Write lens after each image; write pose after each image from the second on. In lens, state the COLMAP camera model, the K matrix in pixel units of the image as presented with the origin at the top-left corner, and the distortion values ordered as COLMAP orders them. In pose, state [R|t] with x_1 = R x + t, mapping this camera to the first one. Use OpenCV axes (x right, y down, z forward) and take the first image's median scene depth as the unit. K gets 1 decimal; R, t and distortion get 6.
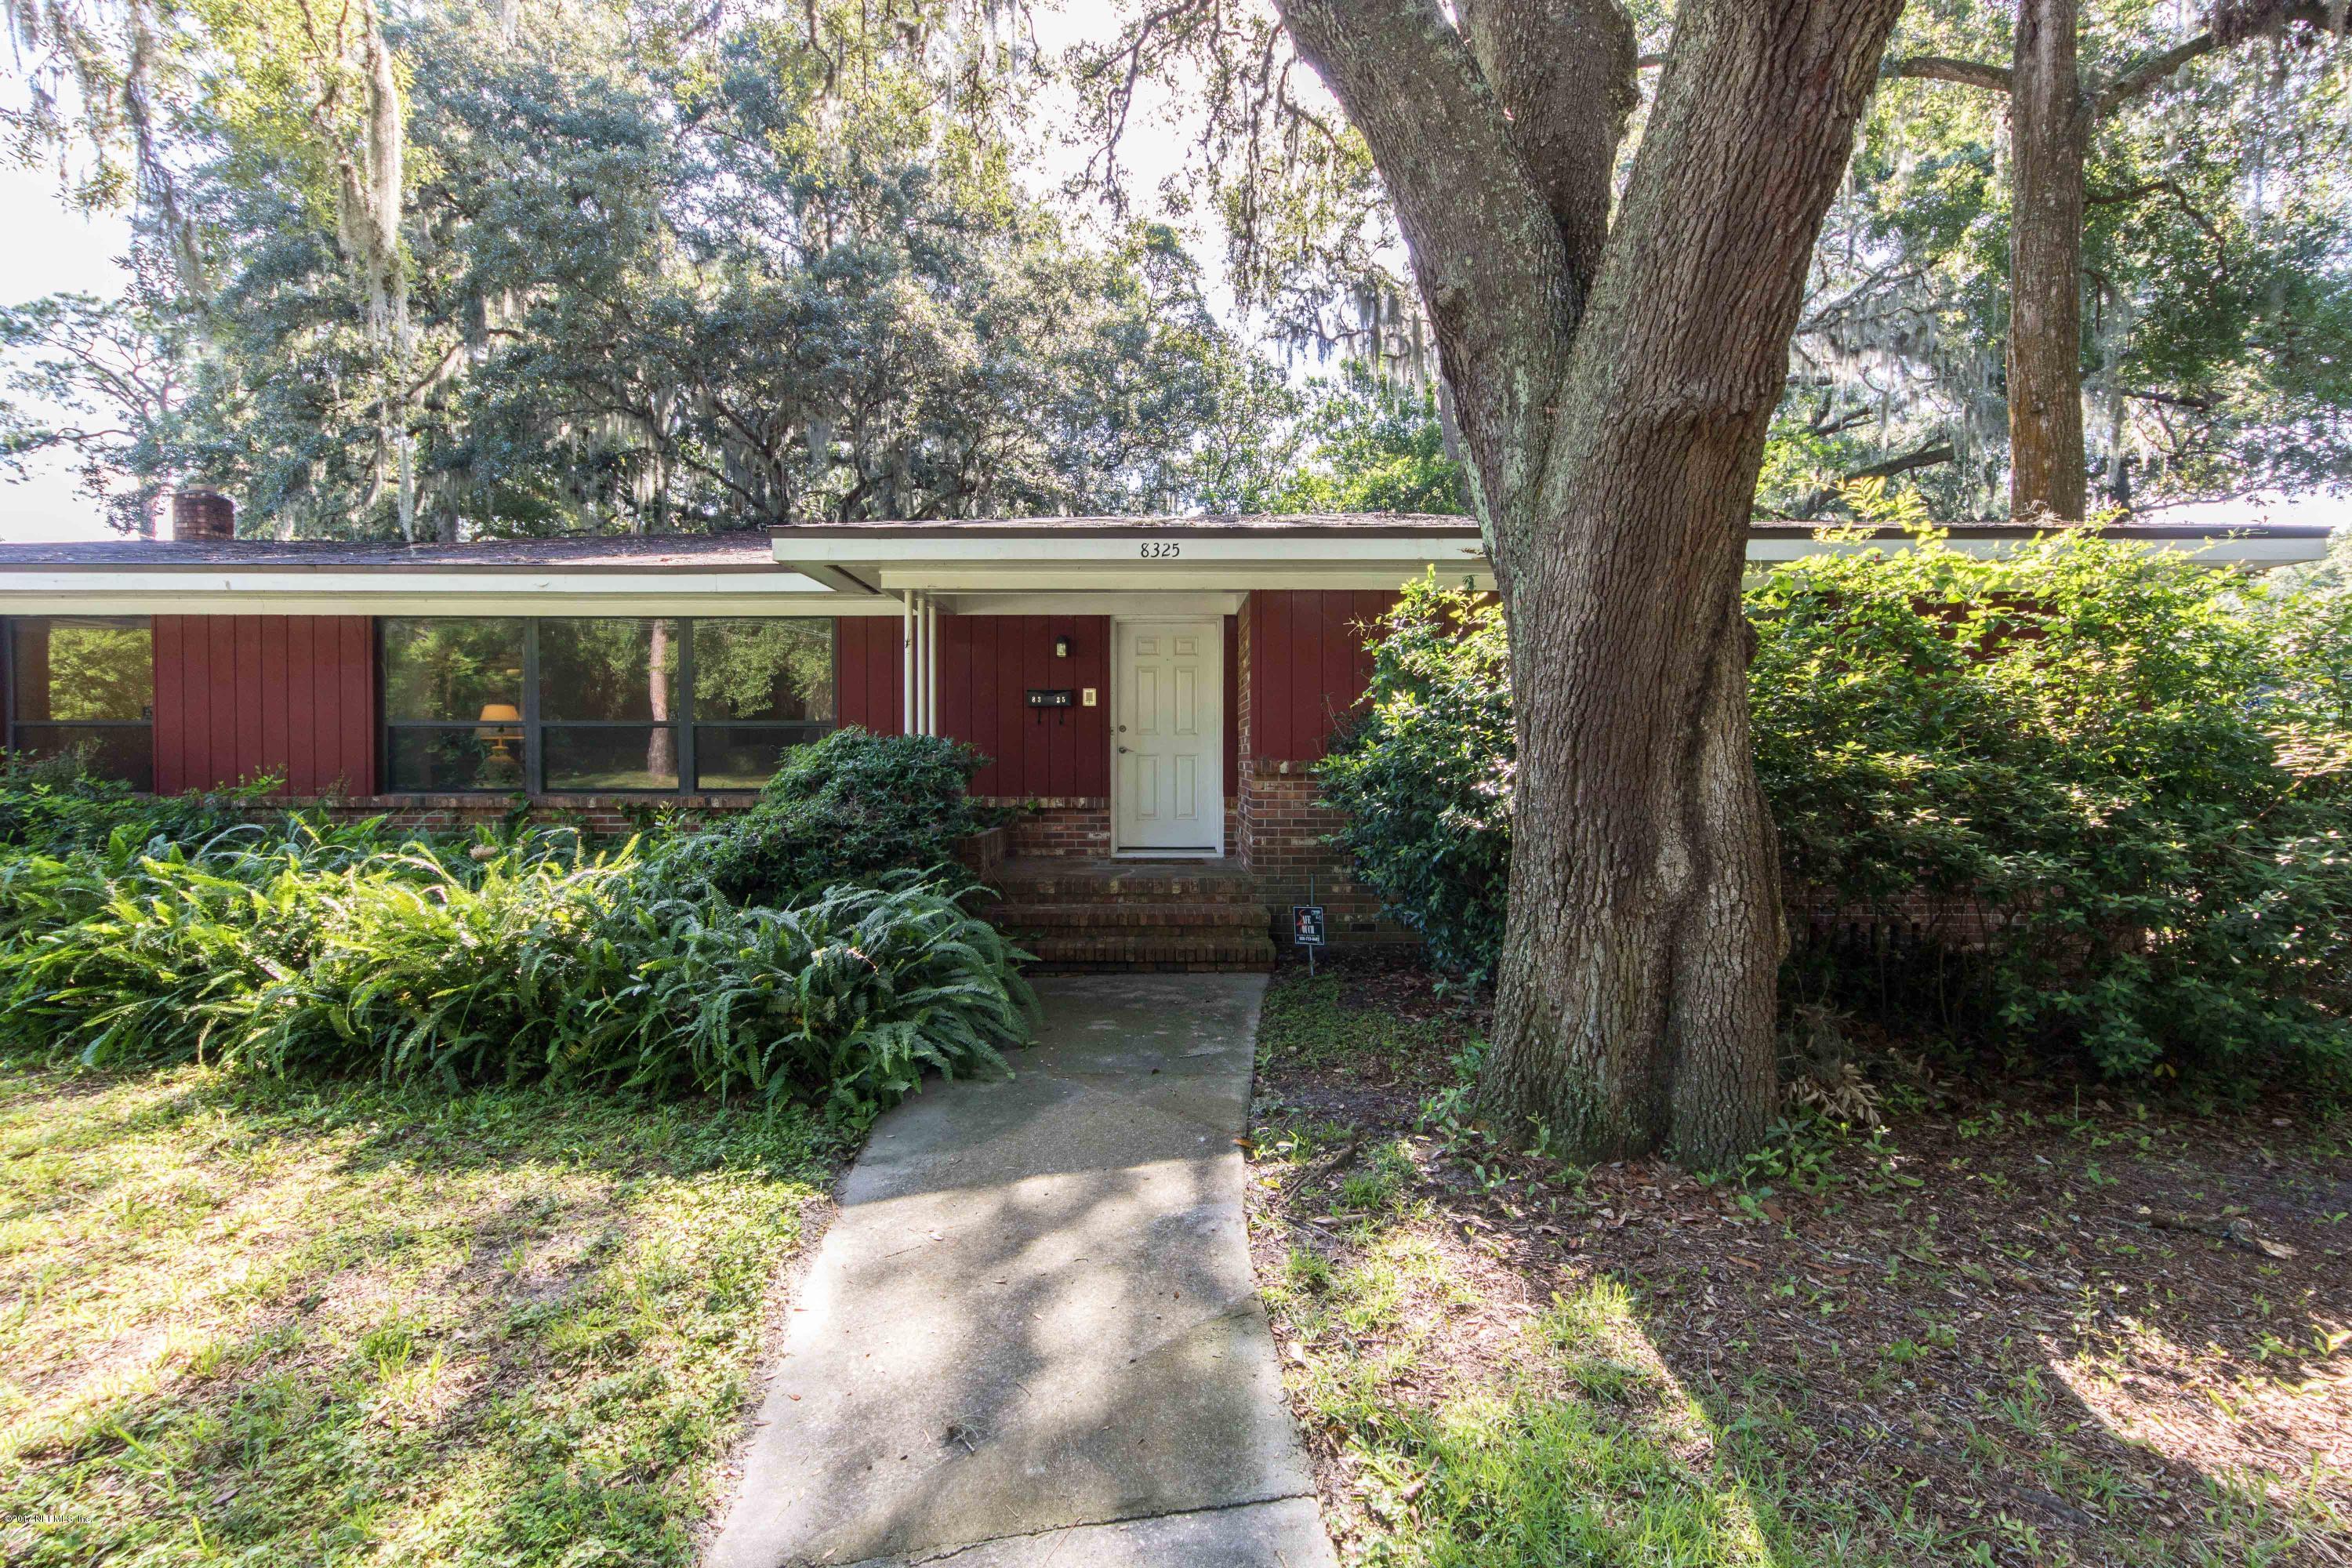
lens RADIAL K [[998.4, 0, 1122.2], [0, 998.4, 768.2], [0, 0, 1]] dist [-0.000594, 0.000245]
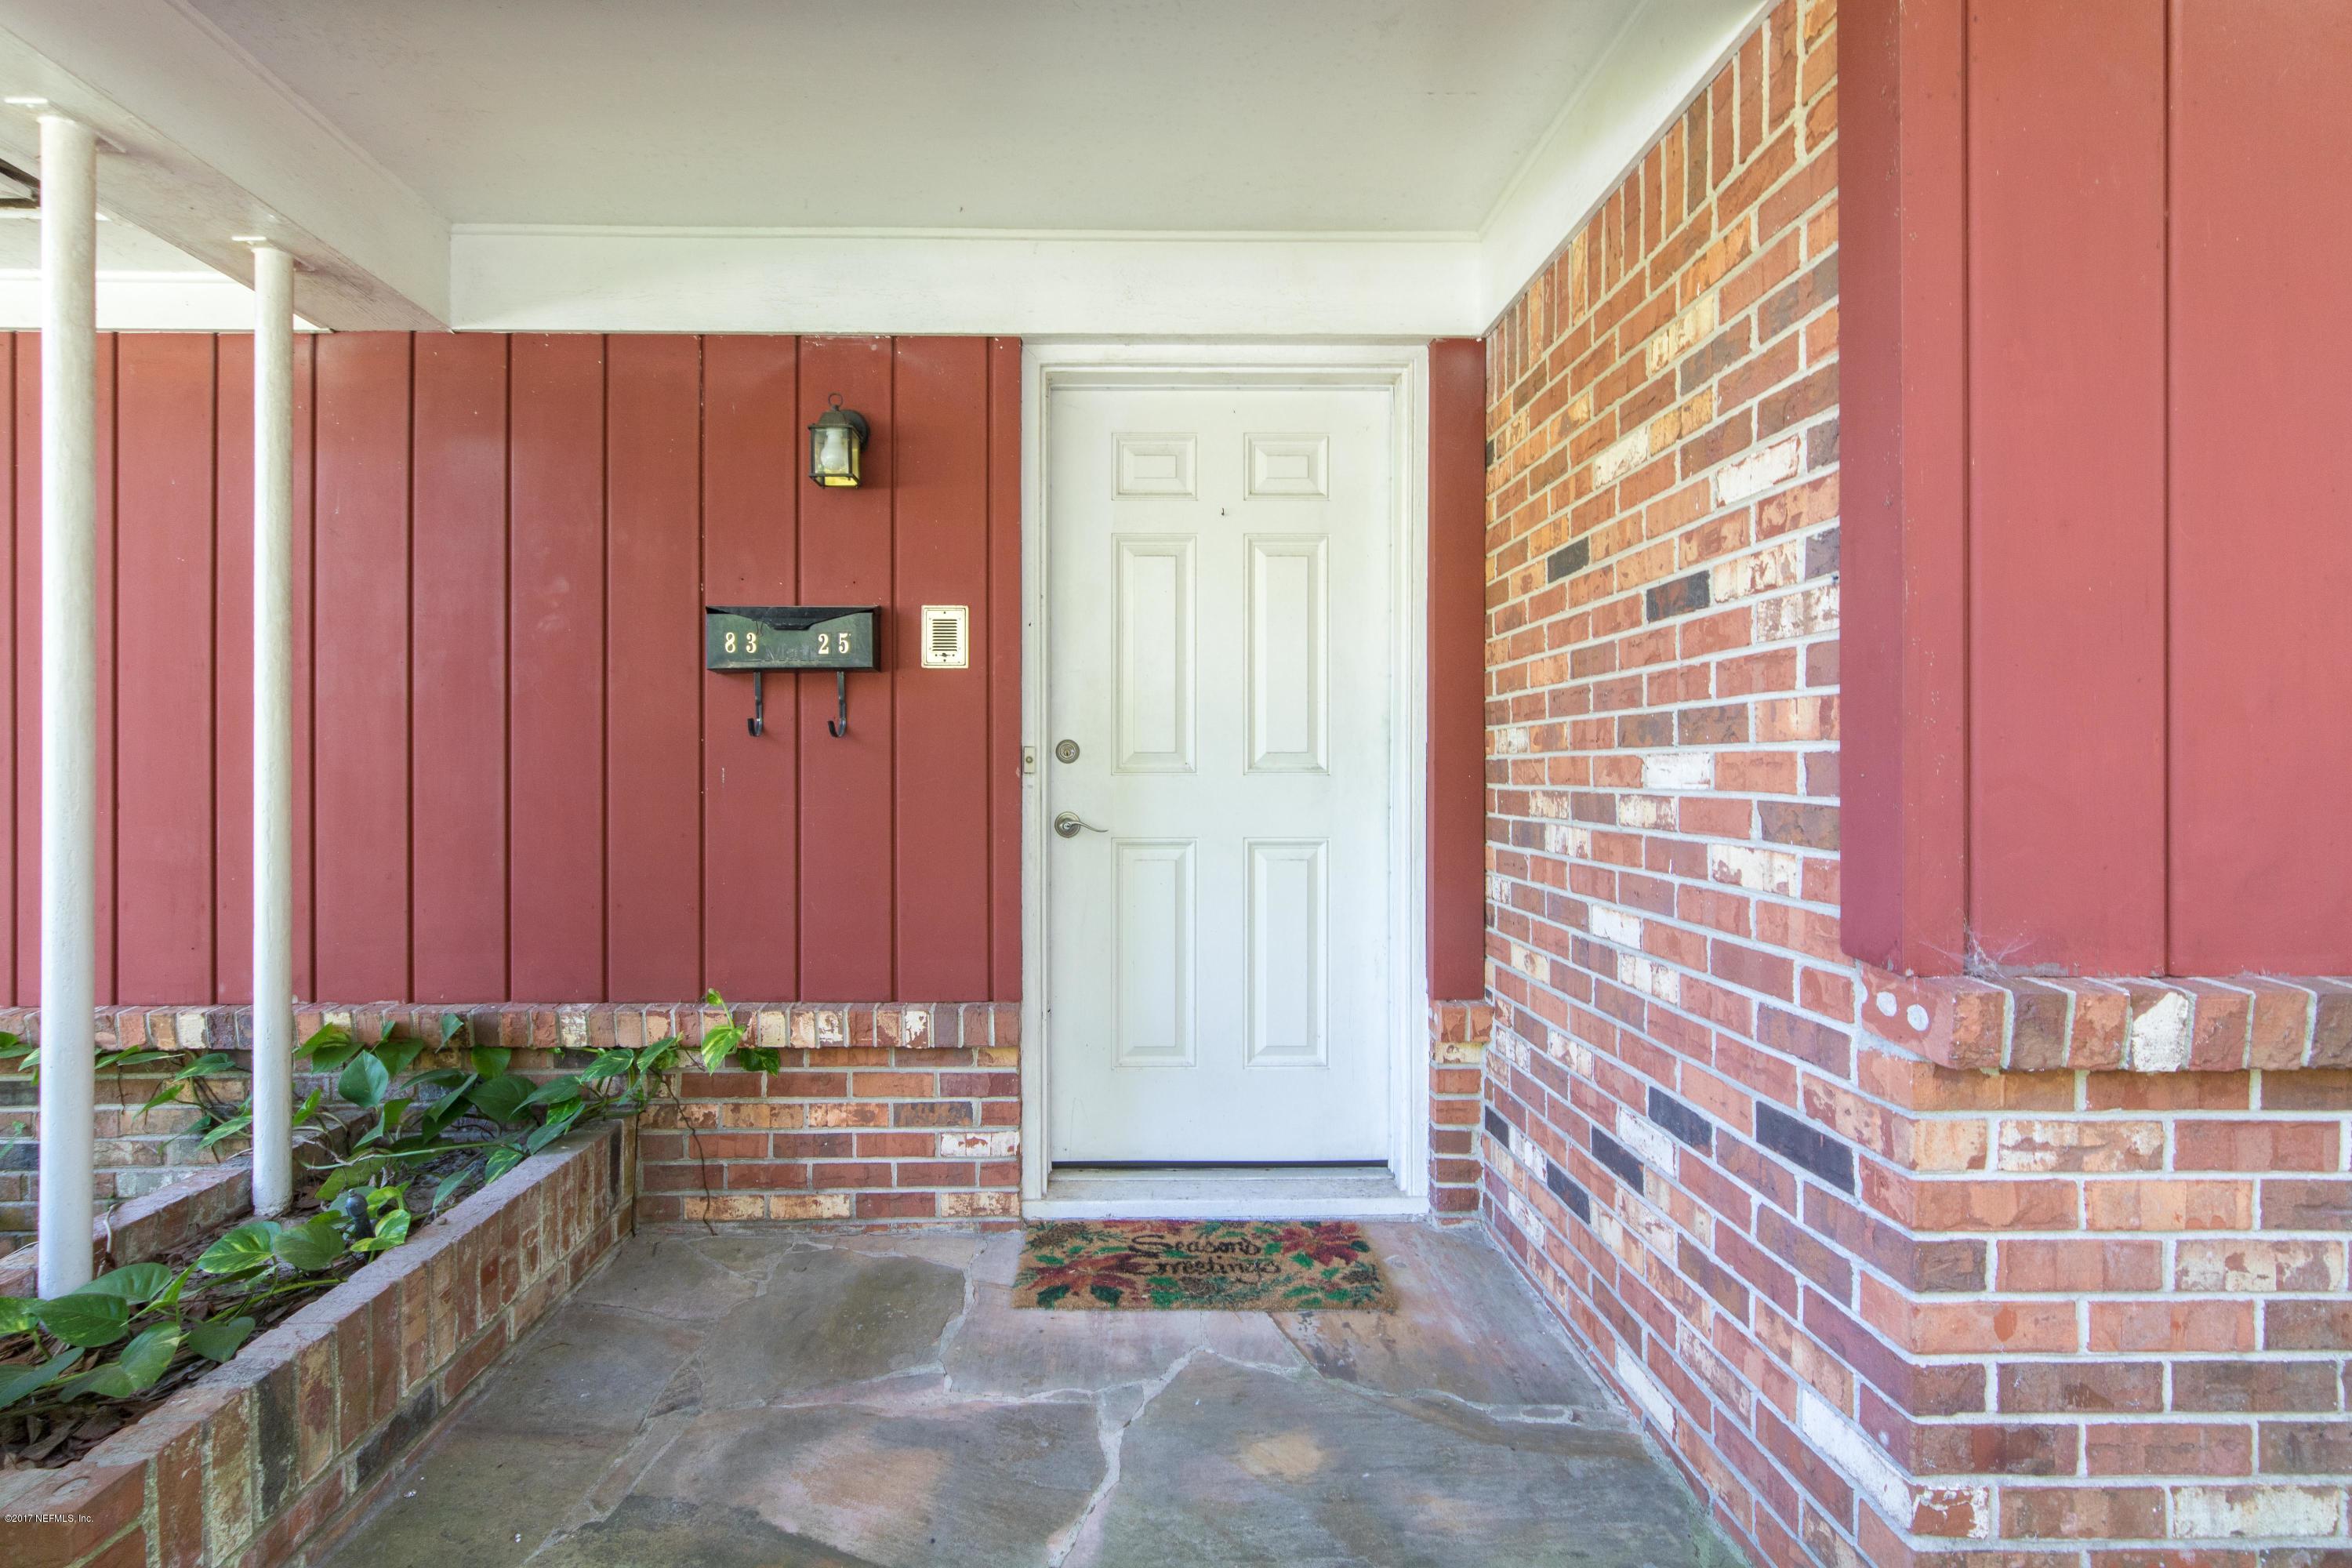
lens RADIAL K [[998.4, 0, 1122.2], [0, 998.4, 768.2], [0, 0, 1]] dist [-0.000594, 0.000245]
pose [[0.999252, 0.000071, 0.038663, 0.005149], [0.000495, 0.999893, -0.014639, -0.031014], [-0.038659, 0.014647, 0.999145, 0.724215]]
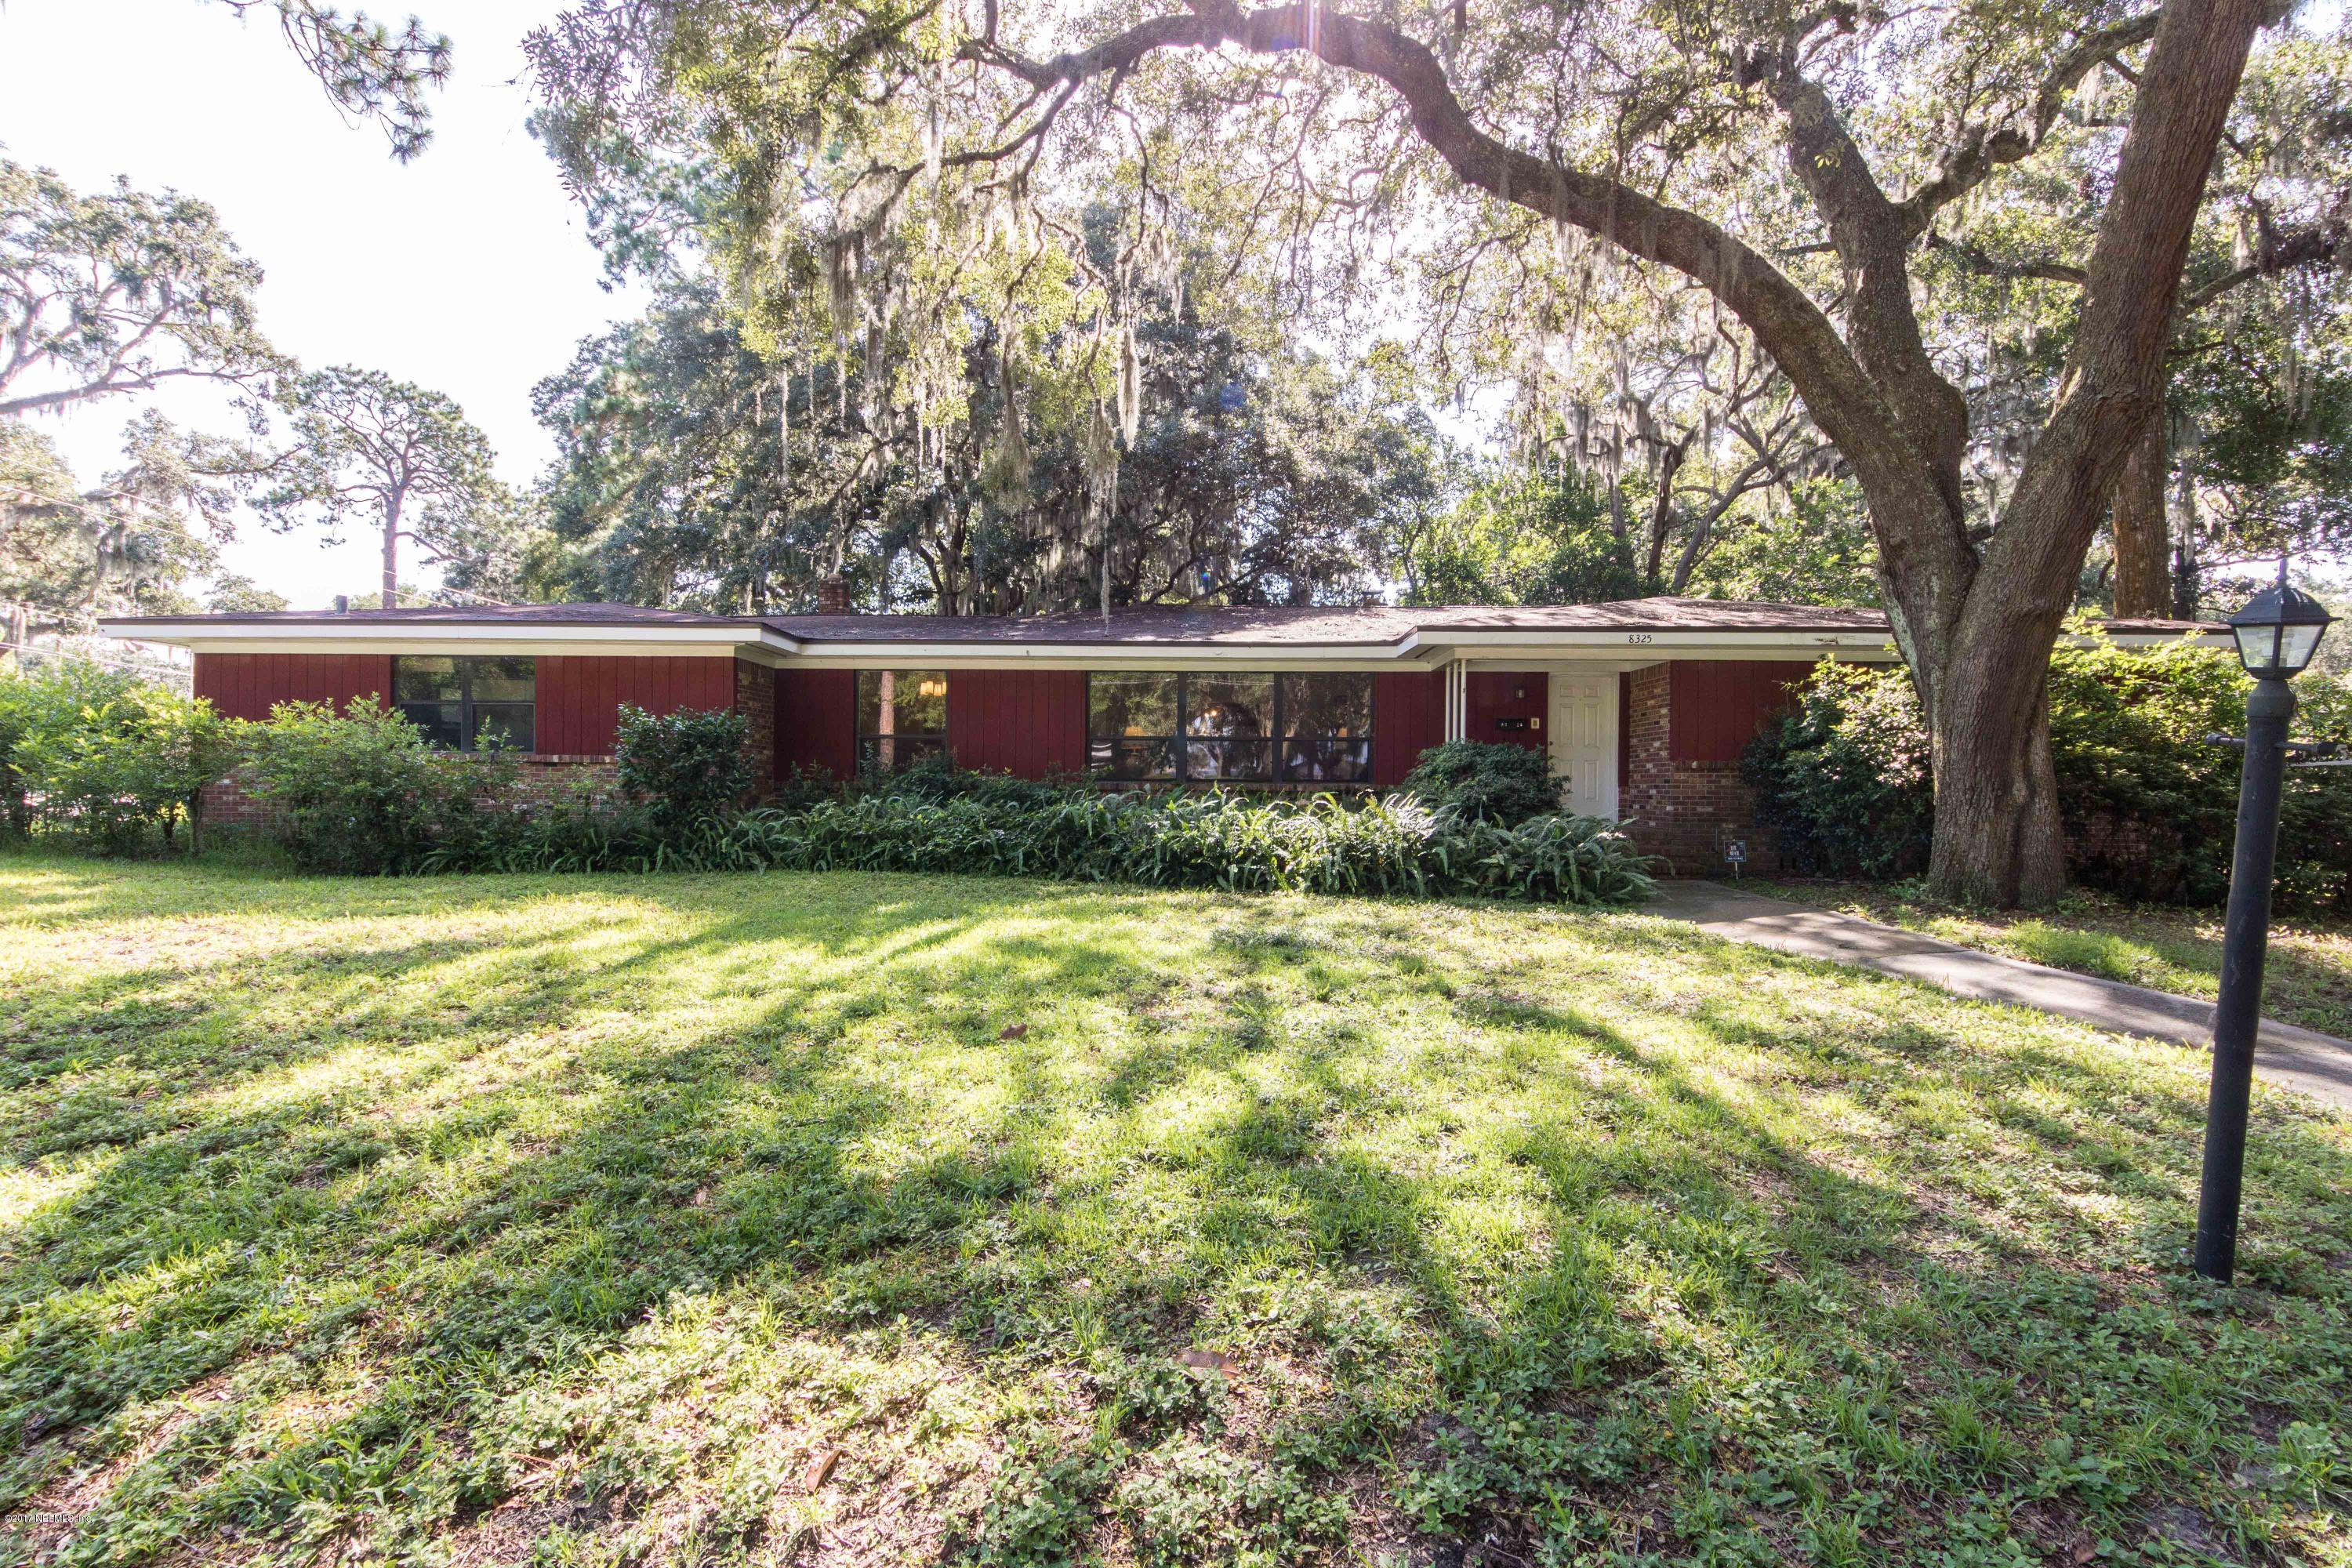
lens RADIAL K [[964.9, 0, 1176.0], [0, 964.9, 784.0], [0, 0, 1]] dist [0.000770, -0.000013]
pose [[0.999740, 0.006563, -0.021825, -0.570173], [-0.006849, 0.999891, -0.013047, 0.049814], [0.021737, 0.013193, 0.999677, -0.549598]]
